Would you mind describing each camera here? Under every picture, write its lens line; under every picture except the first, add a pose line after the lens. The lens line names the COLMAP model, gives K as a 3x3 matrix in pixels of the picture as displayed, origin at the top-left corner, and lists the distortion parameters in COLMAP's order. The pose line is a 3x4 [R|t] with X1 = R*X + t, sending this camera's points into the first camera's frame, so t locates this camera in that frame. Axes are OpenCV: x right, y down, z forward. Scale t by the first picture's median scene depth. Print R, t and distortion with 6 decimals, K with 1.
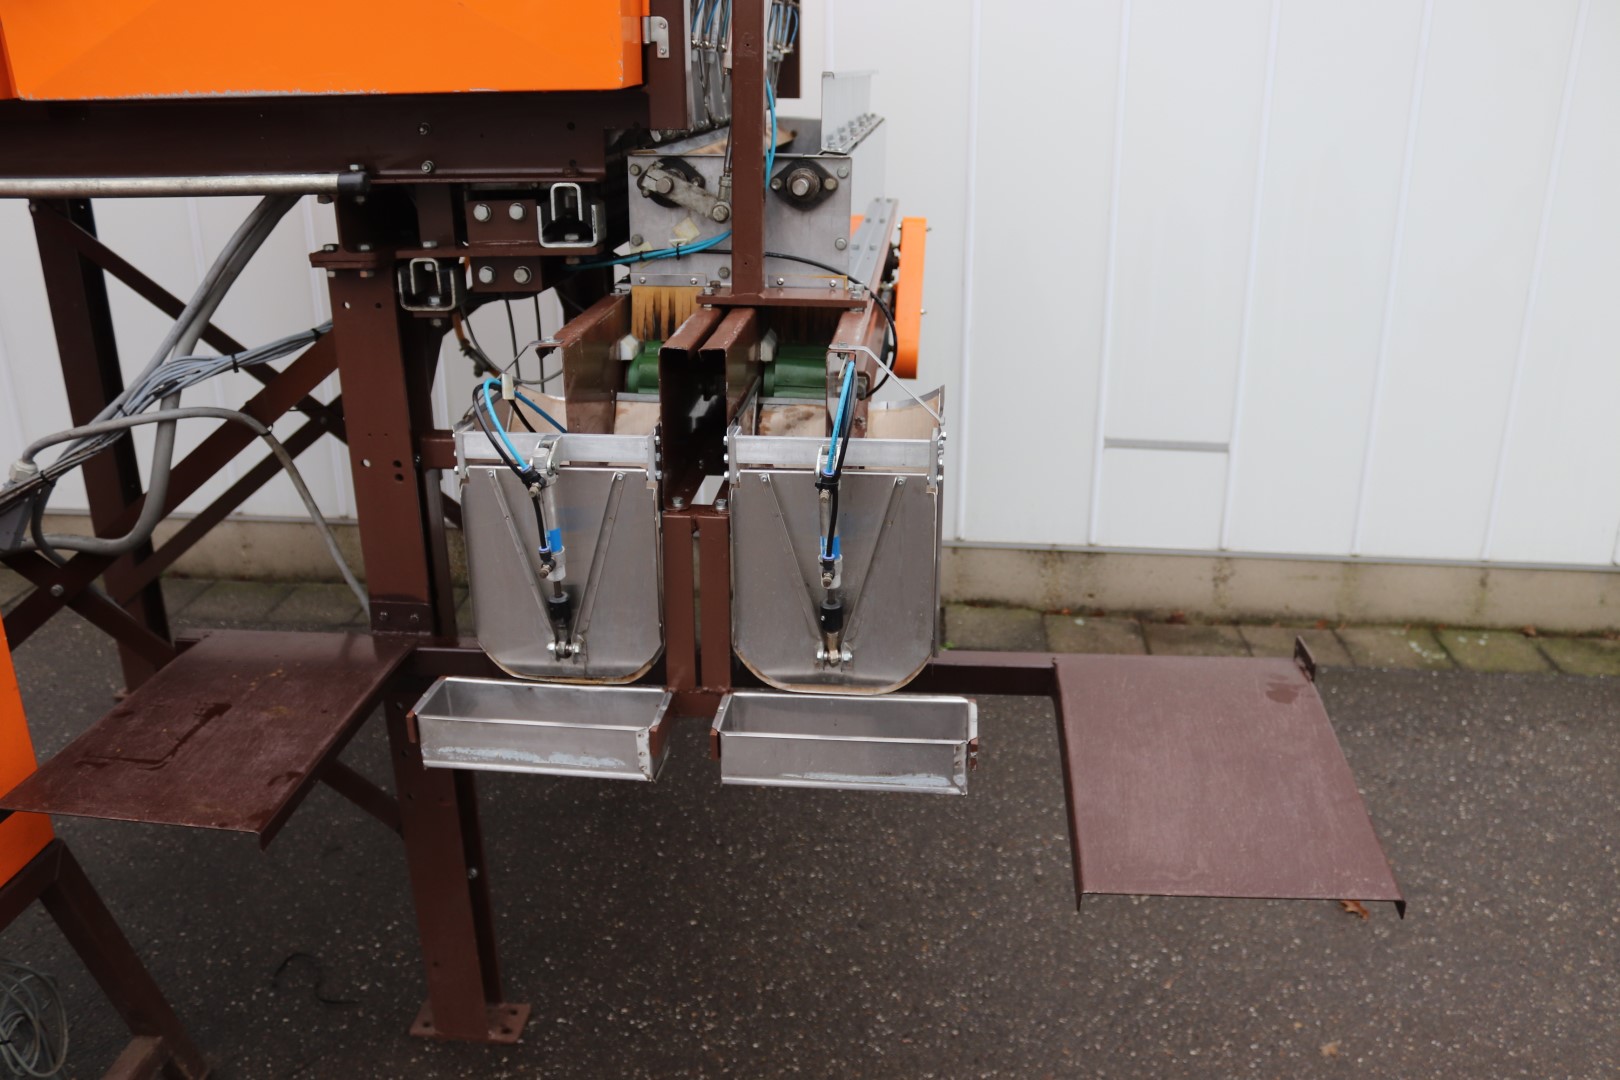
lens RADIAL K [[1352.8, 0, 828.6], [0, 1352.8, 558.7], [0, 0, 1]] dist [-0.160582, 0.139577]
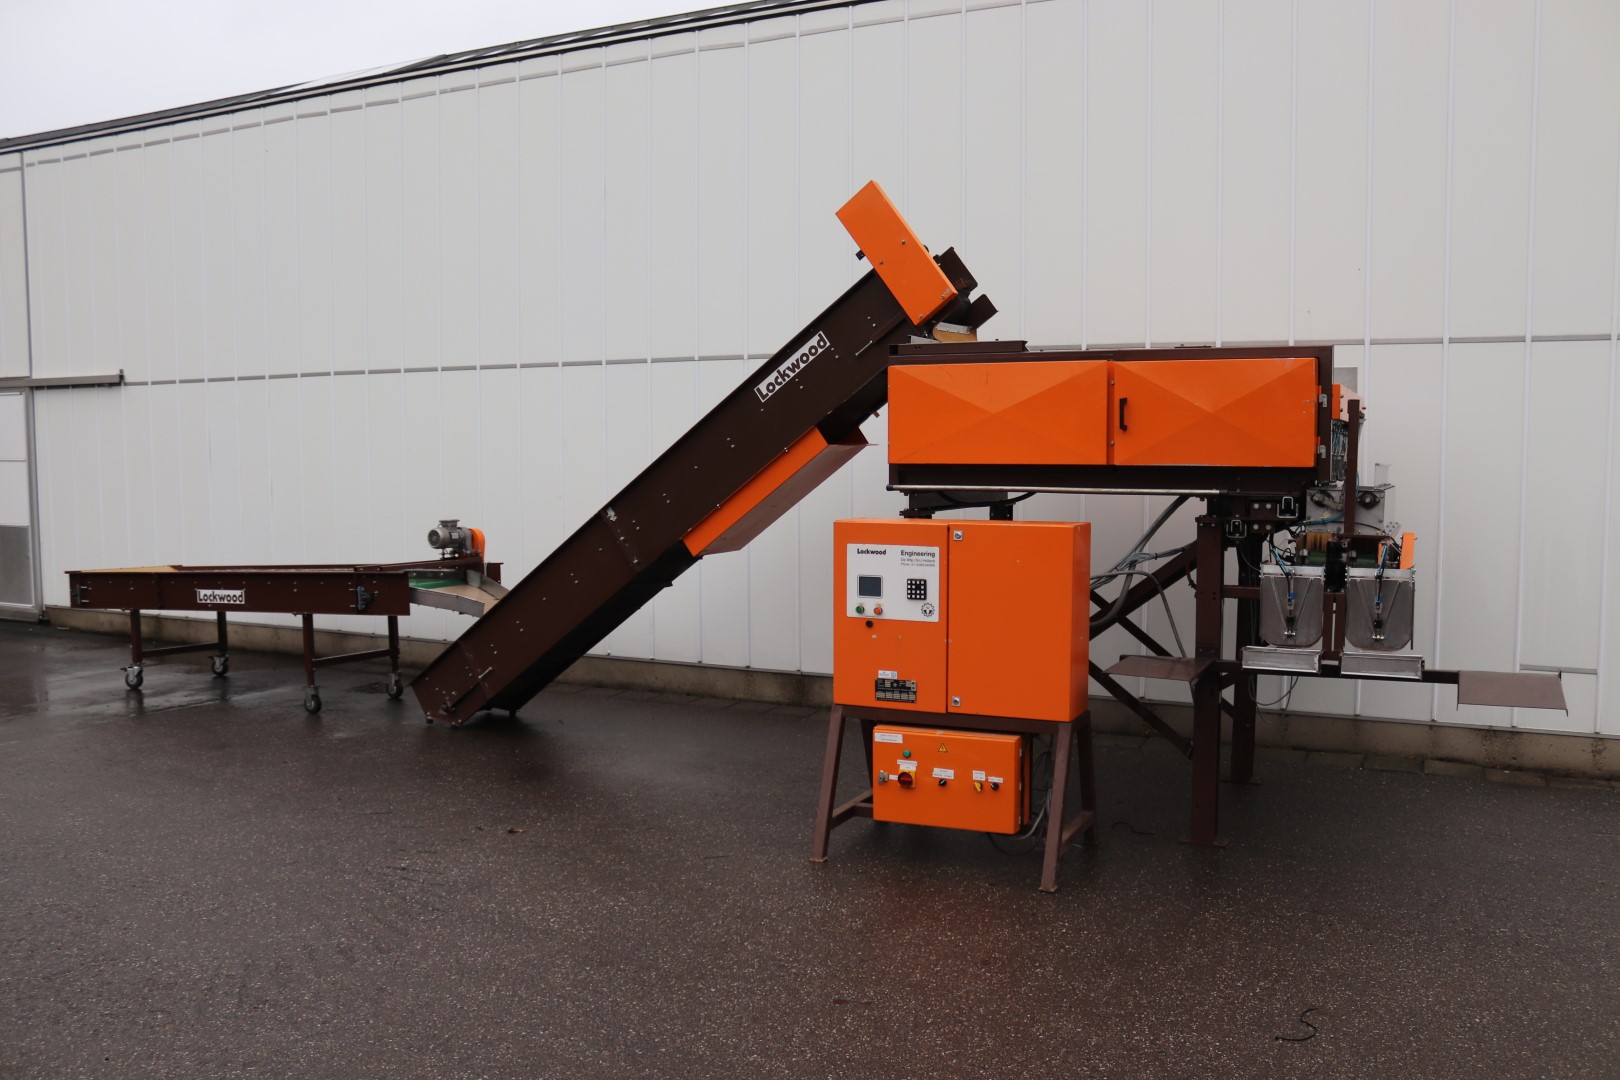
lens RADIAL K [[1352.8, 0, 832.4], [0, 1352.8, 536.4], [0, 0, 1]] dist [-0.160582, 0.139577]
pose [[0.936308, 0.025458, -0.350255, -0.067367], [-0.128415, 0.953116, -0.274005, 0.497780], [0.326858, 0.301531, 0.895680, -1.316683]]
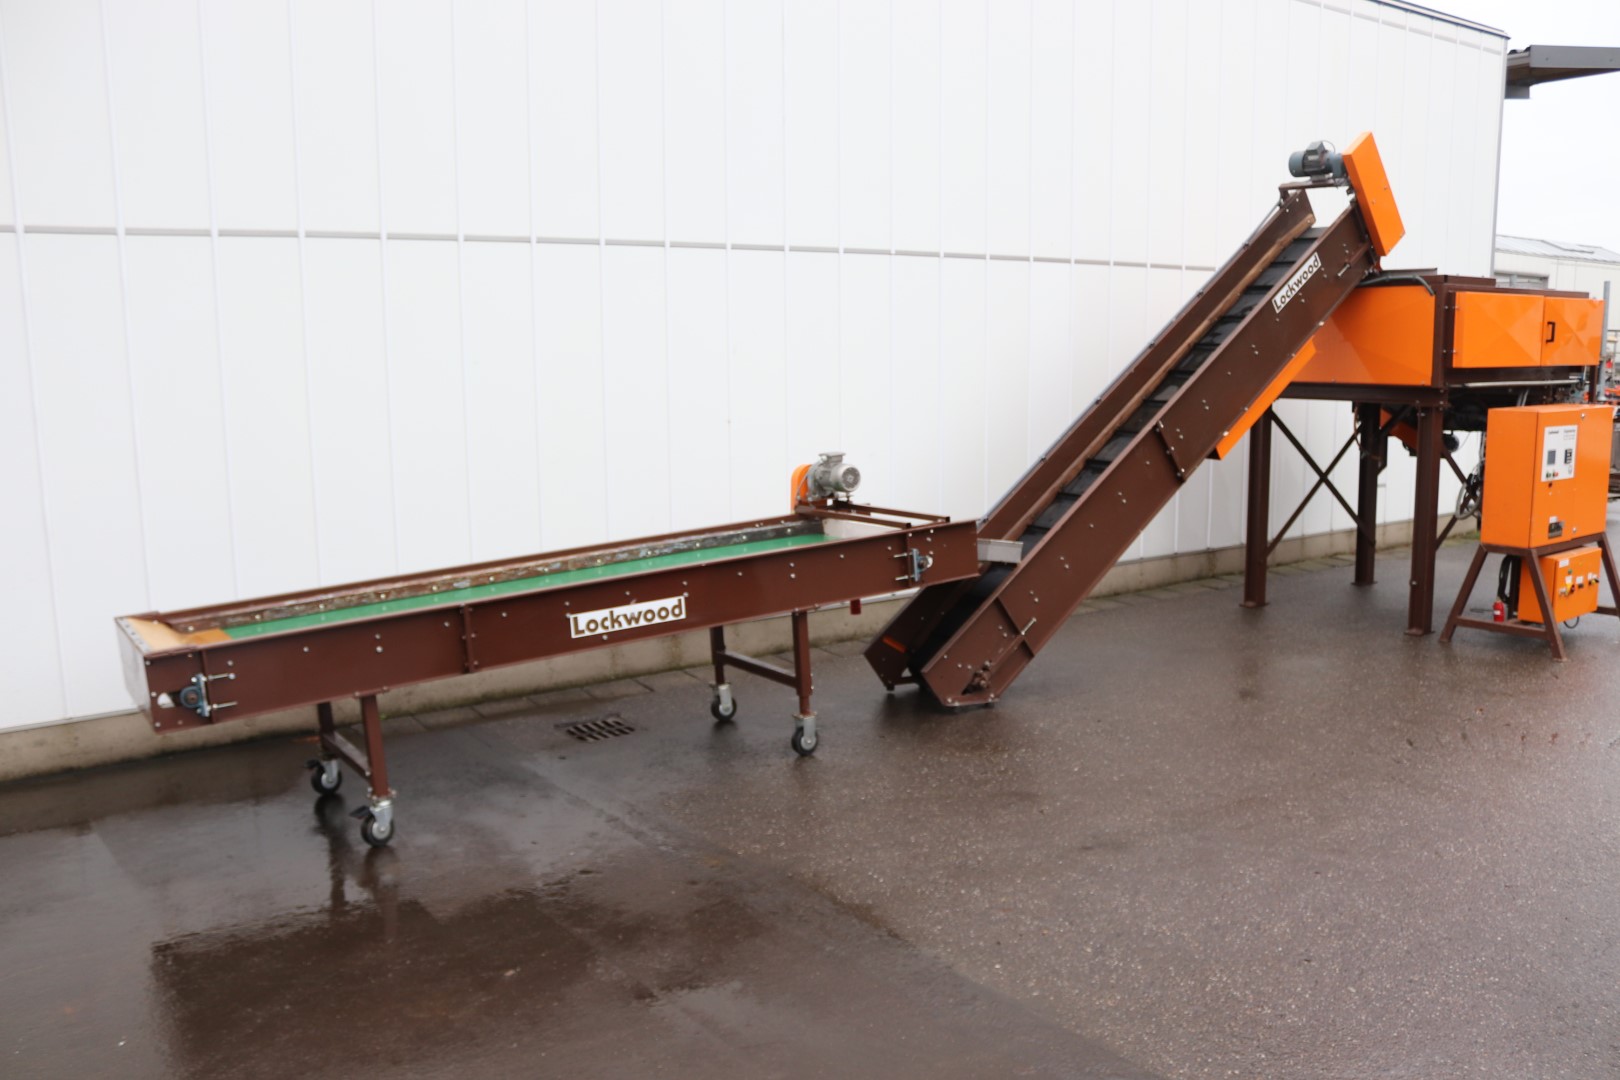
lens RADIAL K [[1352.8, 0, 814.0], [0, 1352.8, 569.8], [0, 0, 1]] dist [-0.160582, 0.139577]
pose [[0.758644, -0.113073, 0.641618, -3.603310], [0.243195, 0.962788, -0.117879, 0.177910], [-0.604413, 0.245467, 0.757912, -0.521758]]
